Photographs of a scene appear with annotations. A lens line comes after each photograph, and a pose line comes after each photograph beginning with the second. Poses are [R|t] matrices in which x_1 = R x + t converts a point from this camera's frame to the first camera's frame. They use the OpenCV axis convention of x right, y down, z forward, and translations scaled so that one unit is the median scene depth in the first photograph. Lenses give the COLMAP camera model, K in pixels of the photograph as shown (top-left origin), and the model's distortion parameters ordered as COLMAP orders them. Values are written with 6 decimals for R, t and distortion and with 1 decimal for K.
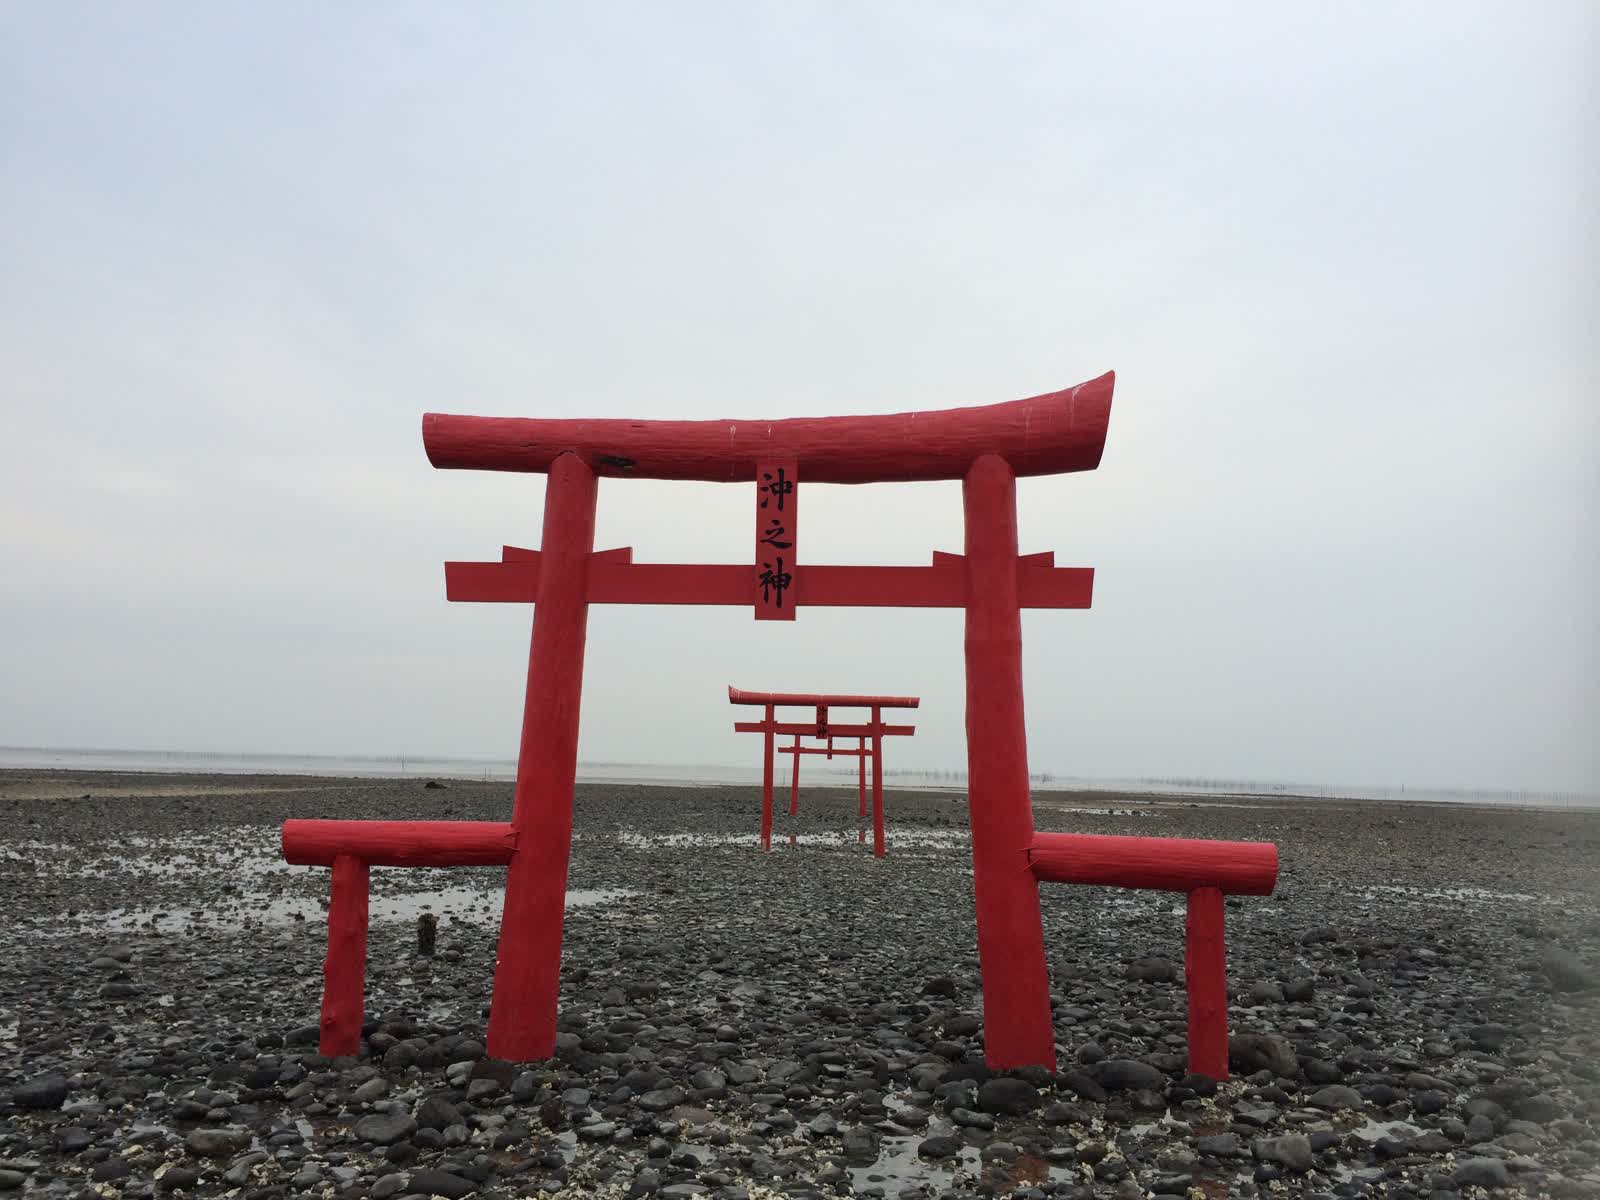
lens RADIAL K [[1358.2, 0, 795.0], [0, 1358.2, 613.3], [0, 0, 1]] dist [0.092905, -0.120605]
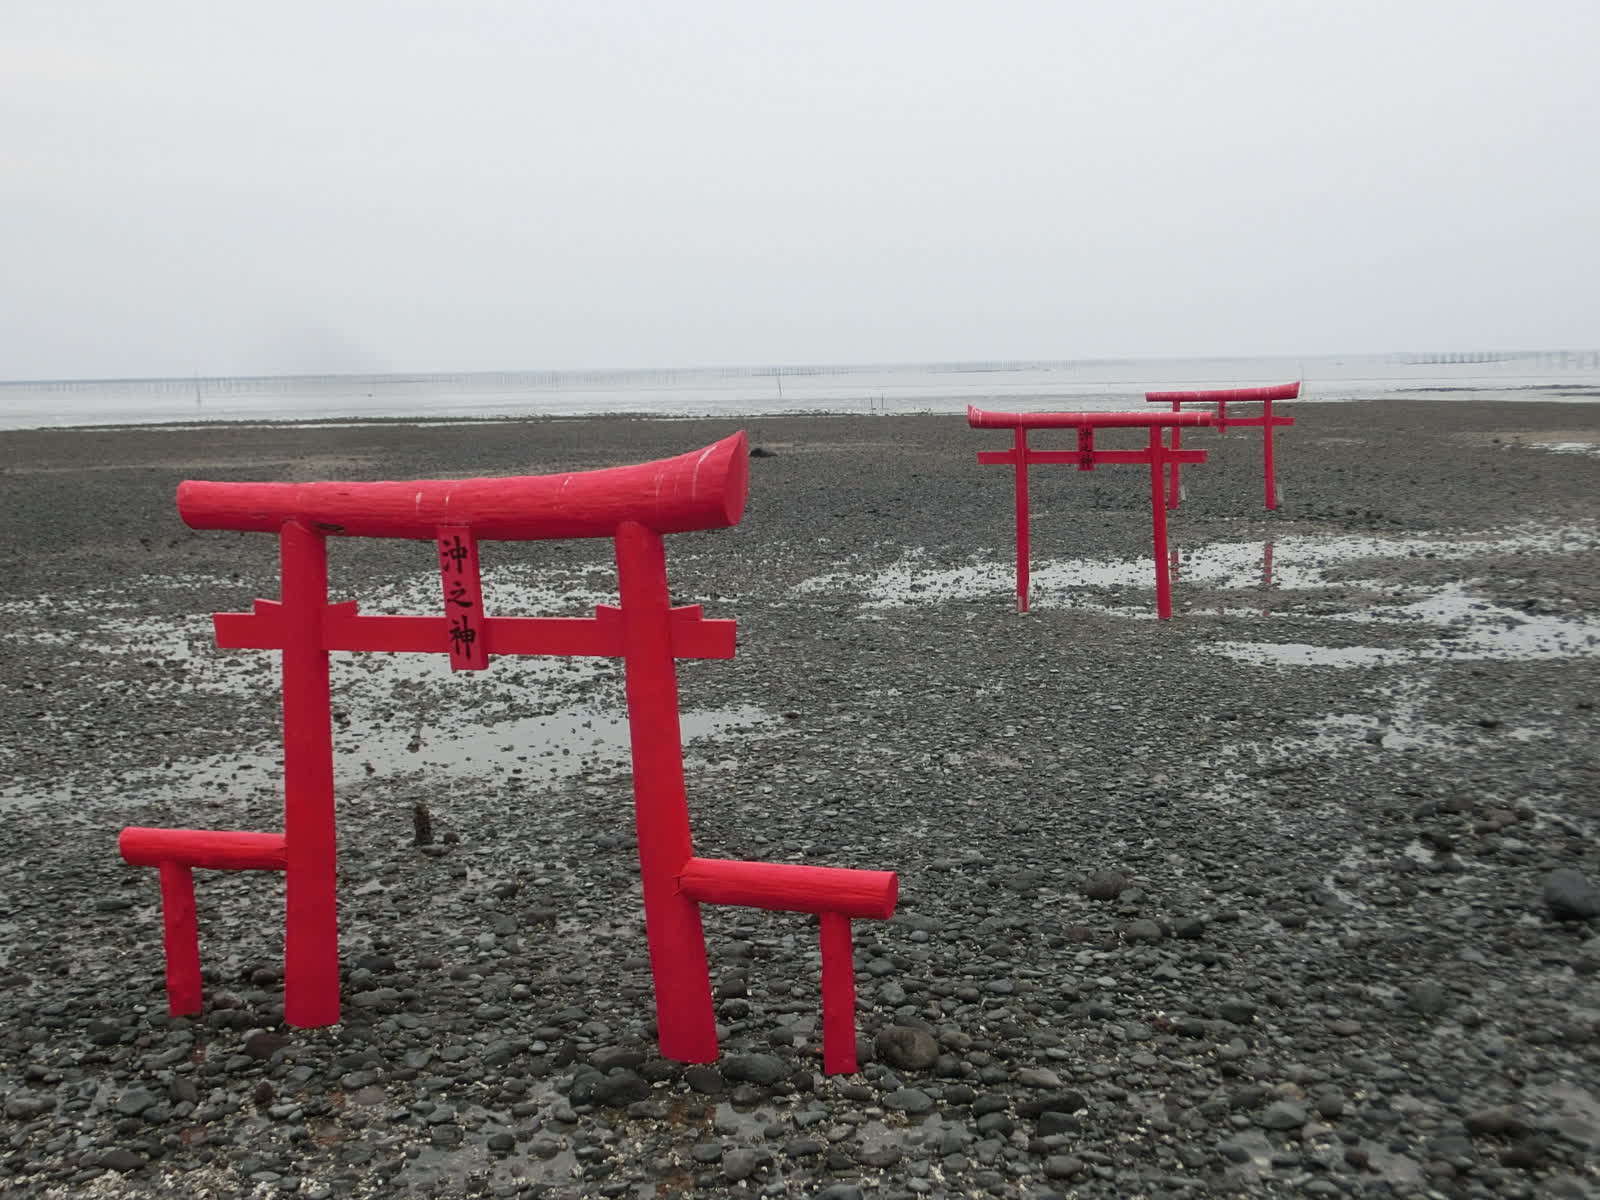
lens RADIAL K [[1939.1, 0, 770.8], [0, 1939.1, 612.0], [0, 0, 1]] dist [0.023675, 0.000000]
pose [[0.956509, -0.017363, -0.291185, 0.669424], [0.085847, 0.970776, 0.224109, -0.366277], [0.278784, -0.239360, 0.930046, -0.388962]]
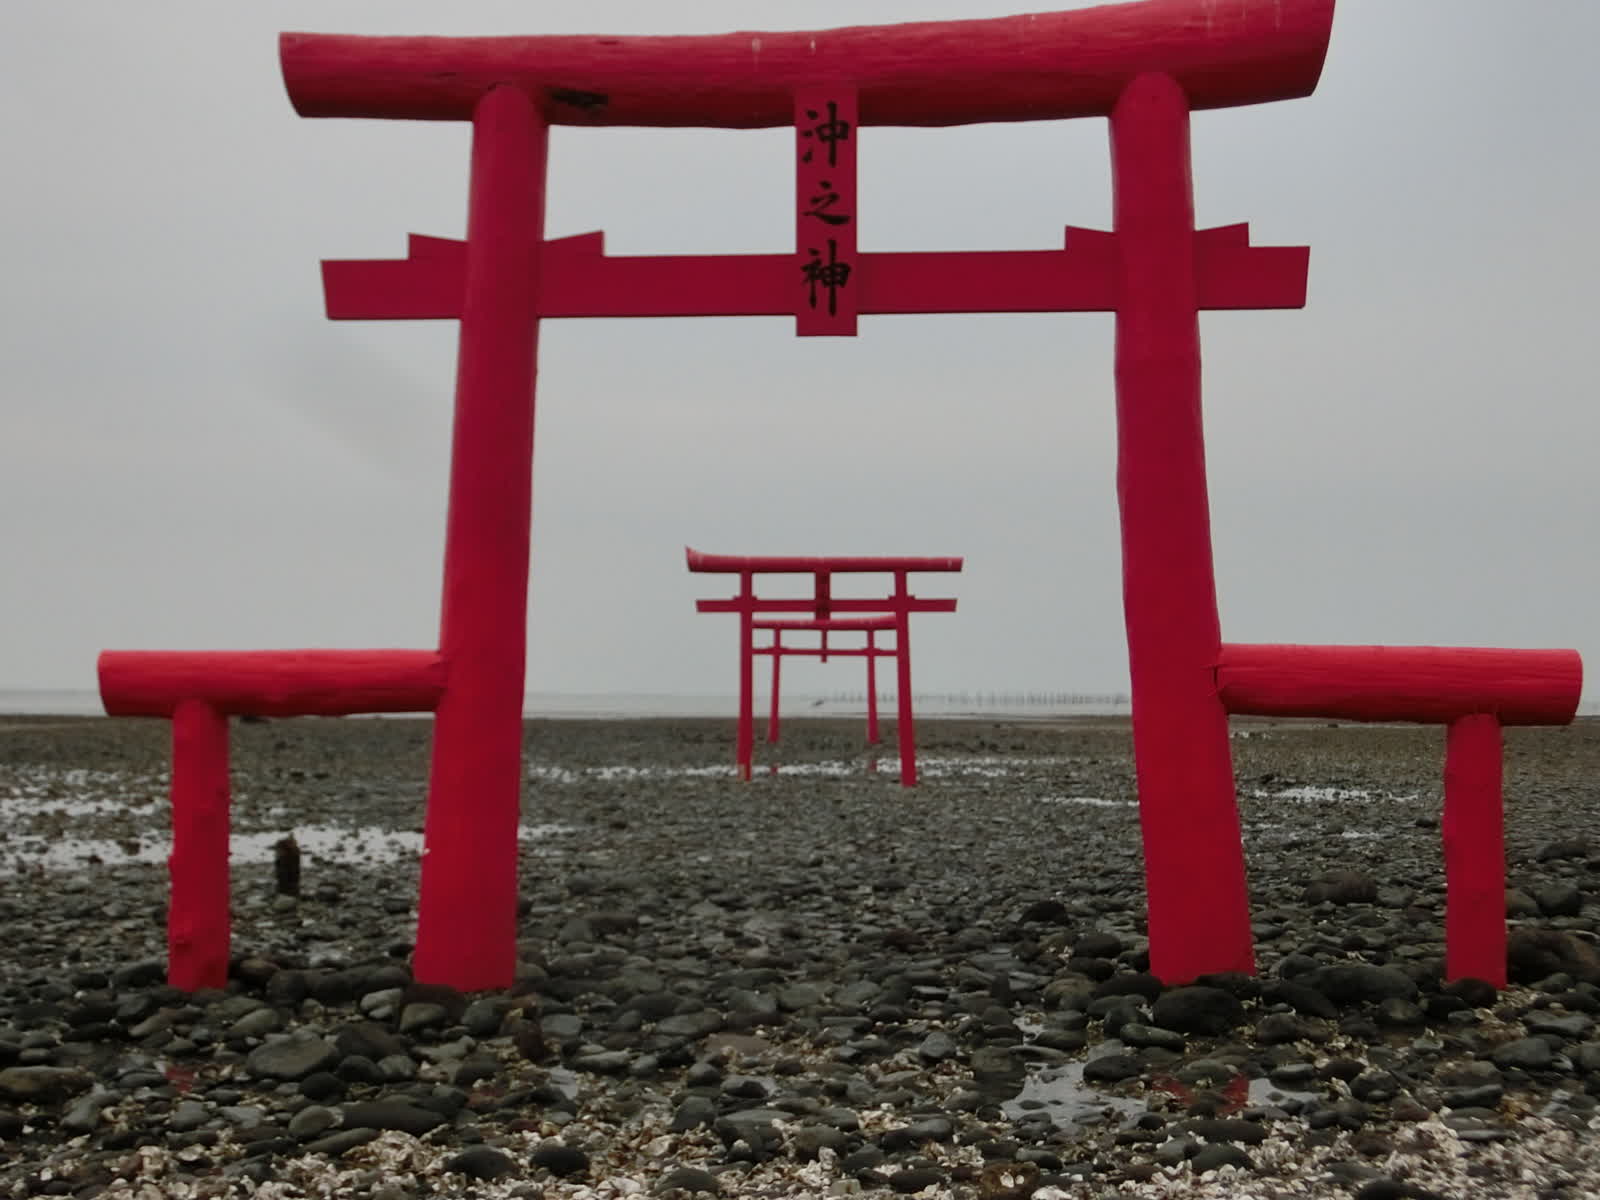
lens RADIAL K [[1951.7, 0, 792.2], [0, 1951.7, 612.7], [0, 0, 1]] dist [0.020197, 0.000000]
pose [[0.999661, -0.020049, 0.016603, -0.048694], [0.018813, 0.997261, 0.071525, 0.069359], [-0.017991, -0.071188, 0.997301, 0.044080]]
